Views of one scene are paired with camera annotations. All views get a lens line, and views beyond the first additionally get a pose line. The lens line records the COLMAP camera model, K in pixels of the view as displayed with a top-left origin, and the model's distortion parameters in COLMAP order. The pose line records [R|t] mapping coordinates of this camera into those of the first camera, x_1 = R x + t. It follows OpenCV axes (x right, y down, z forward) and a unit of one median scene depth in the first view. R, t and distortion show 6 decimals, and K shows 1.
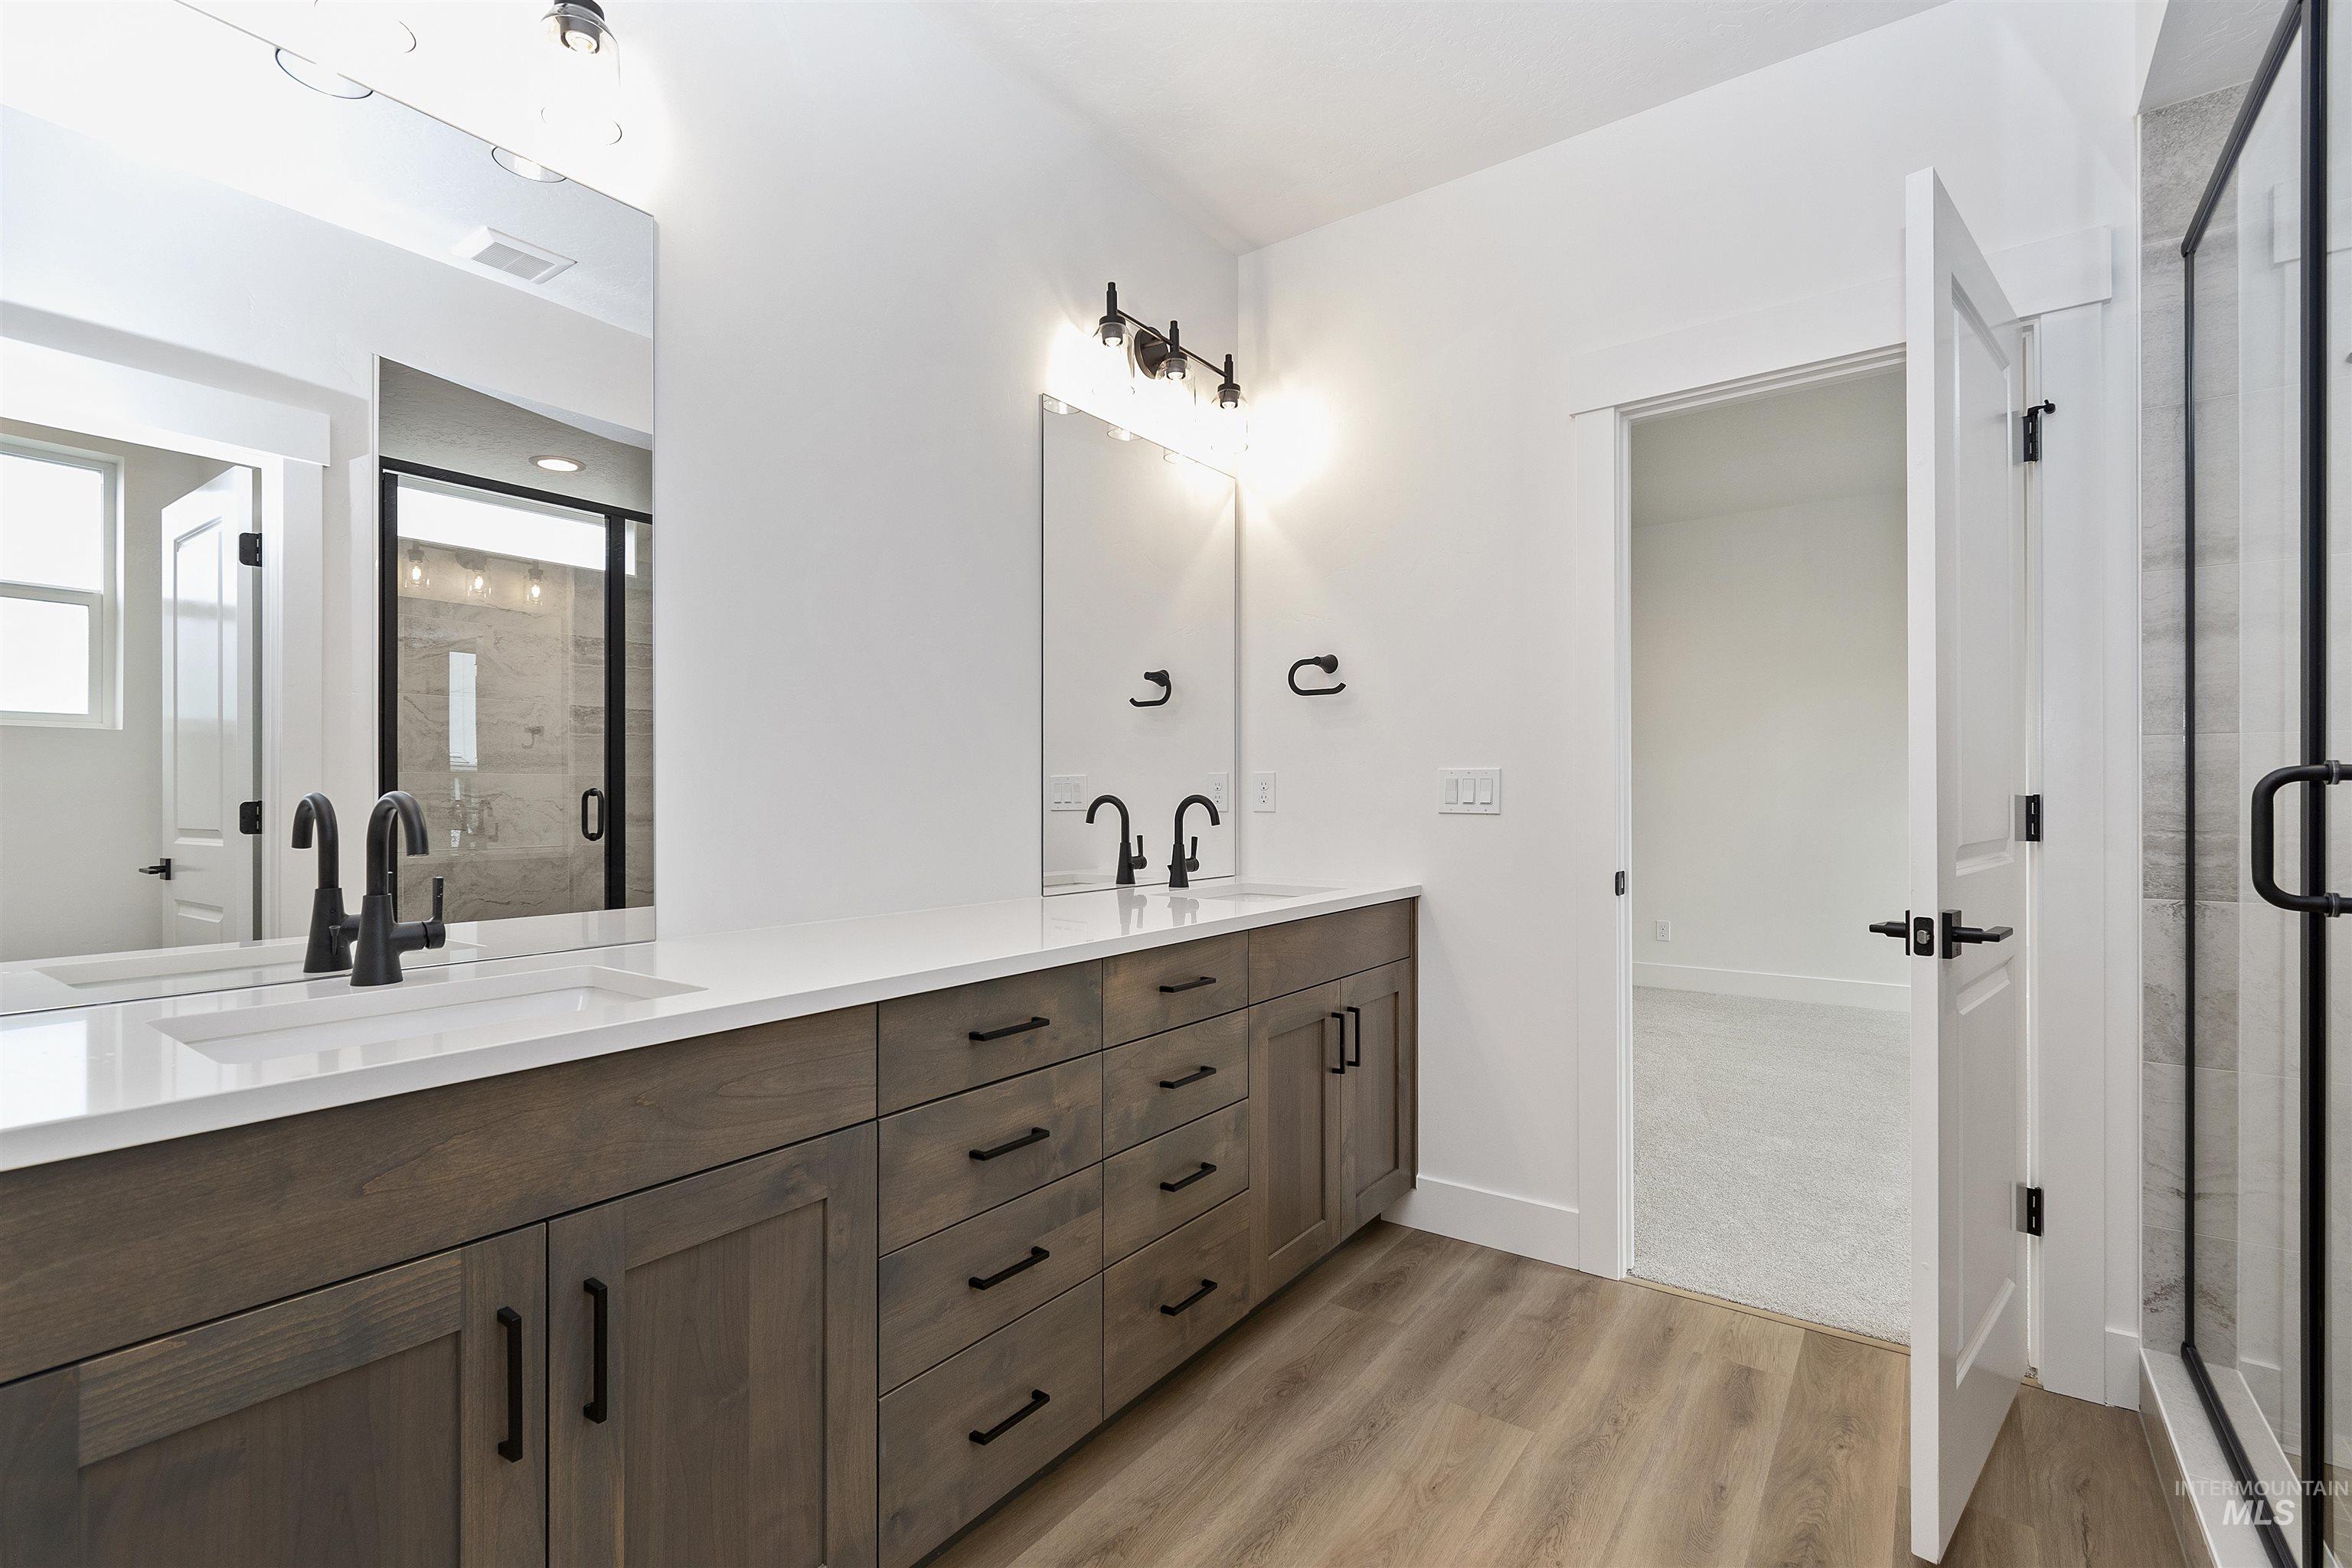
lens RADIAL K [[1035.9, 0, 1172.0], [0, 1035.9, 783.7], [0, 0, 1]] dist [0.001305, -0.000016]
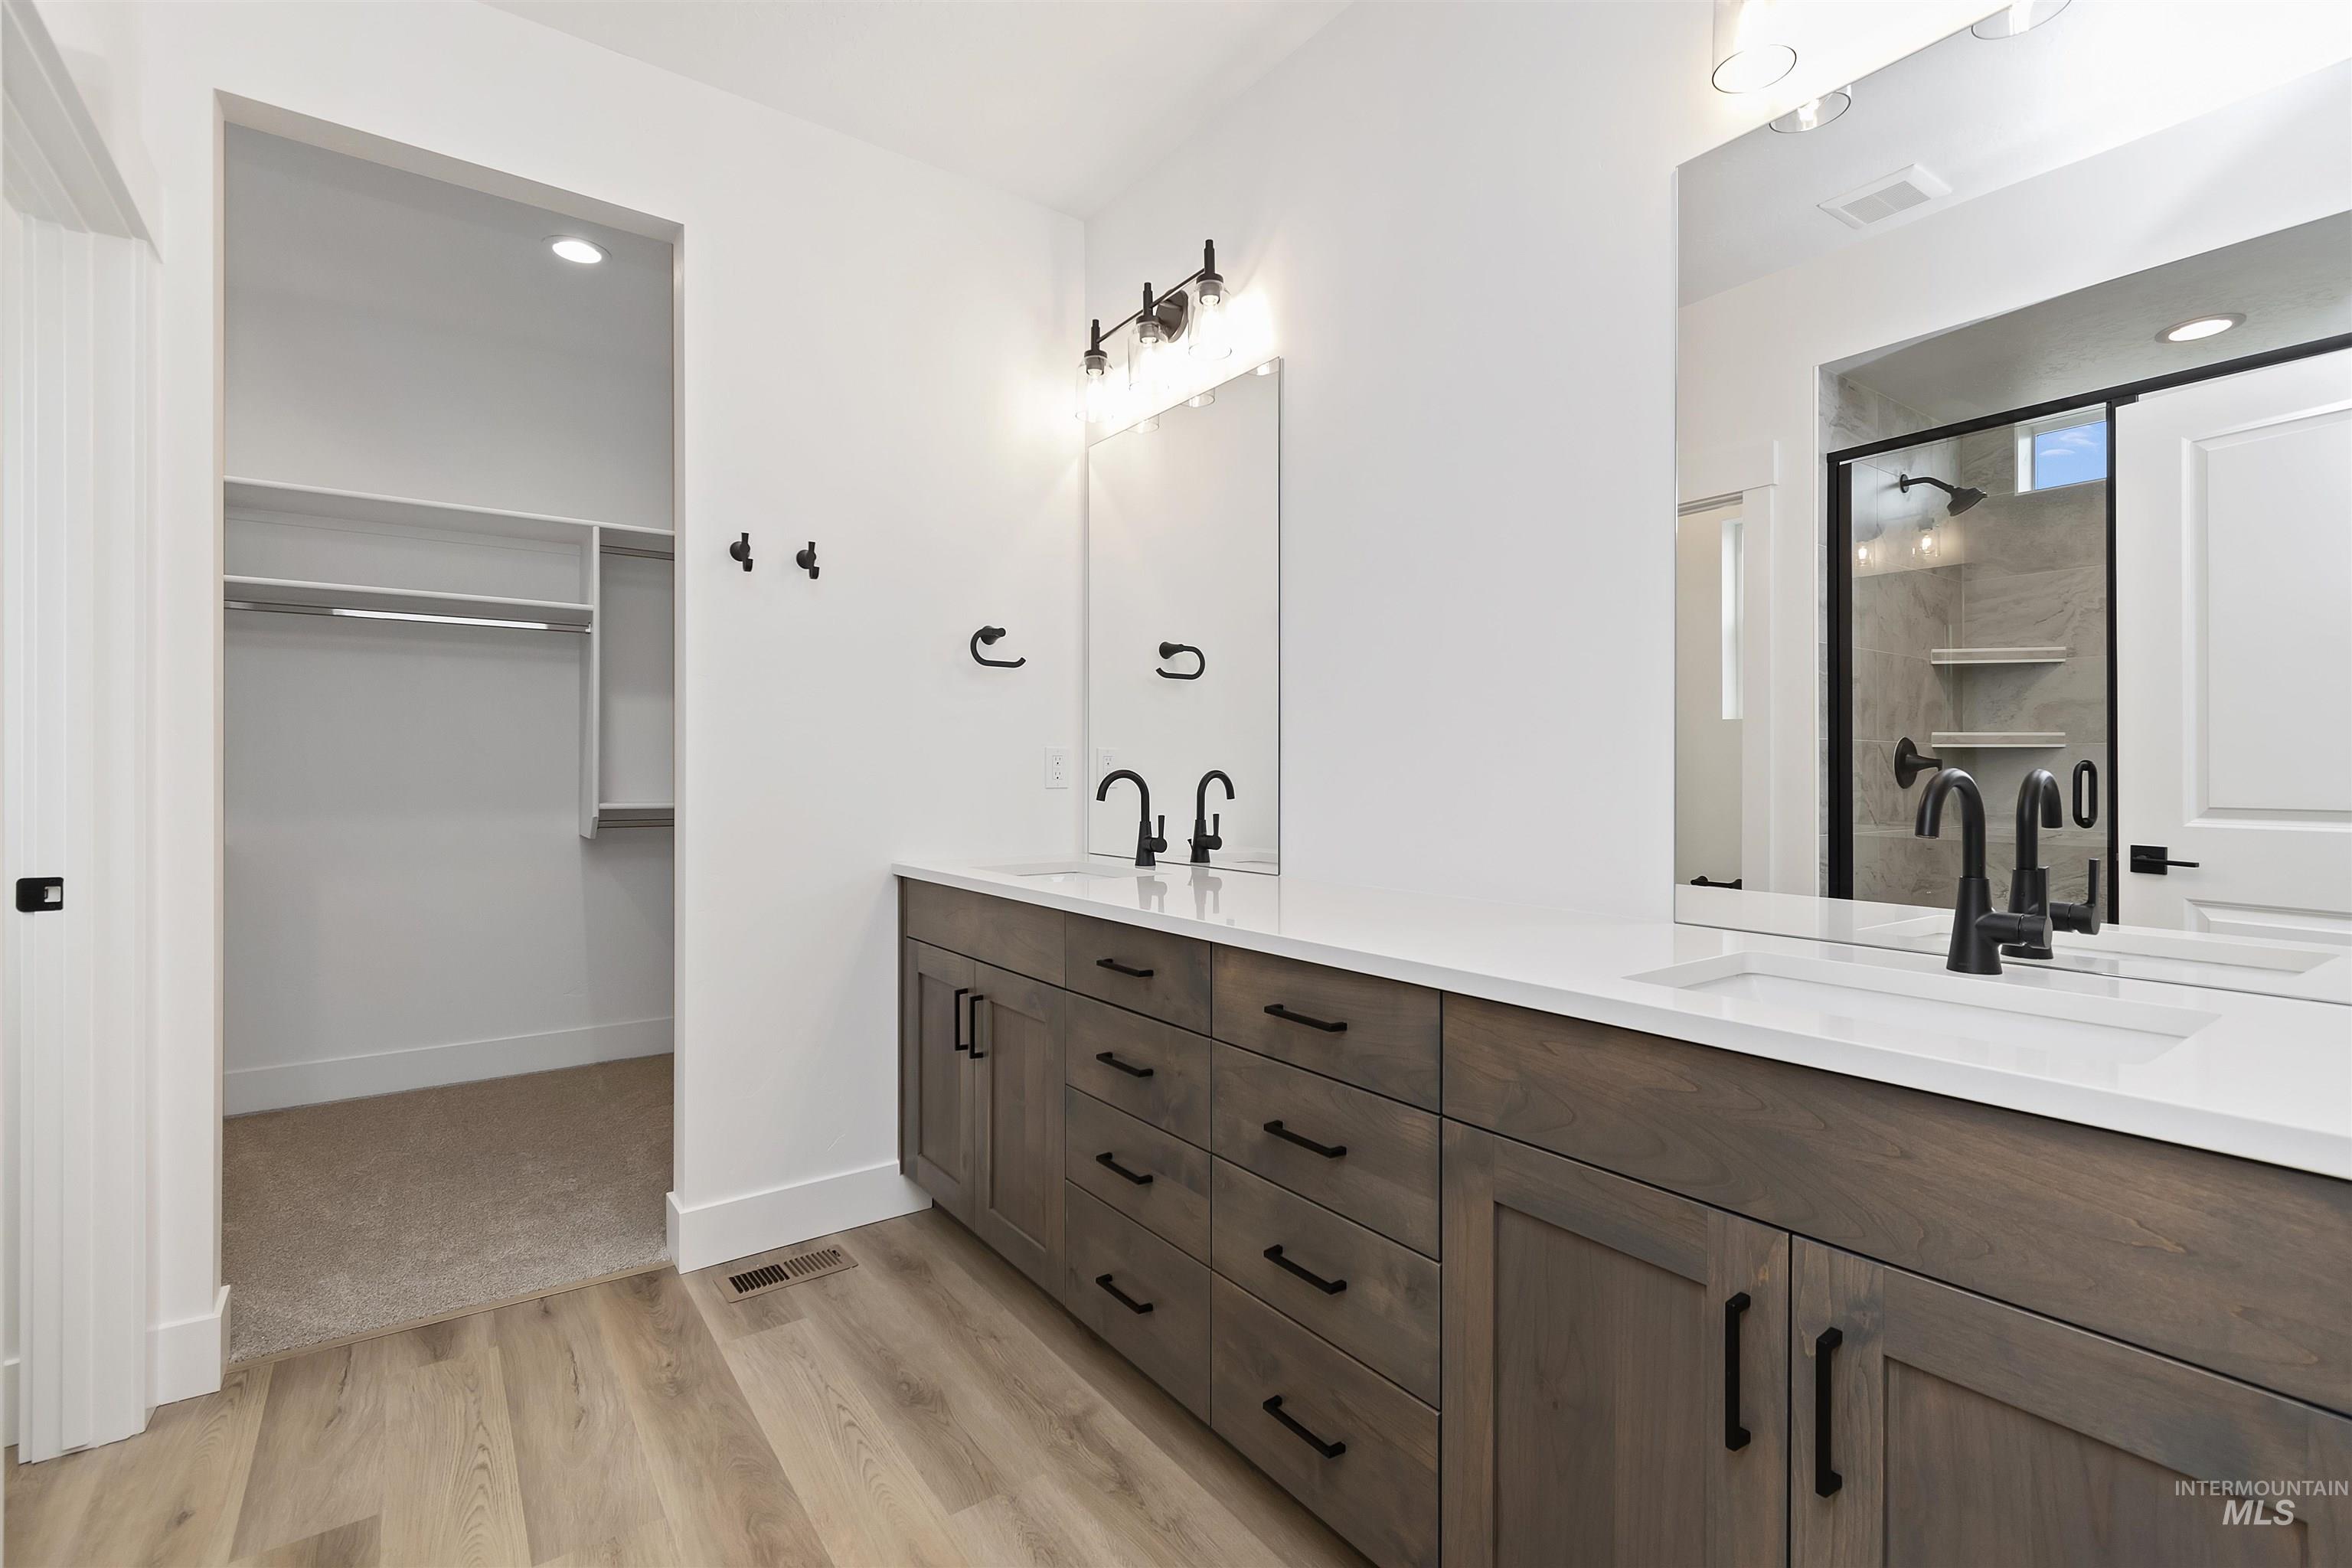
lens RADIAL K [[1035.9, 0, 1172.0], [0, 1035.9, 783.7], [0, 0, 1]] dist [0.001305, -0.000016]
pose [[-0.300603, 0.006072, -0.953730, 0.829992], [0.008411, 0.999958, 0.003716, 0.022054], [0.953712, -0.006905, -0.300641, 1.231866]]
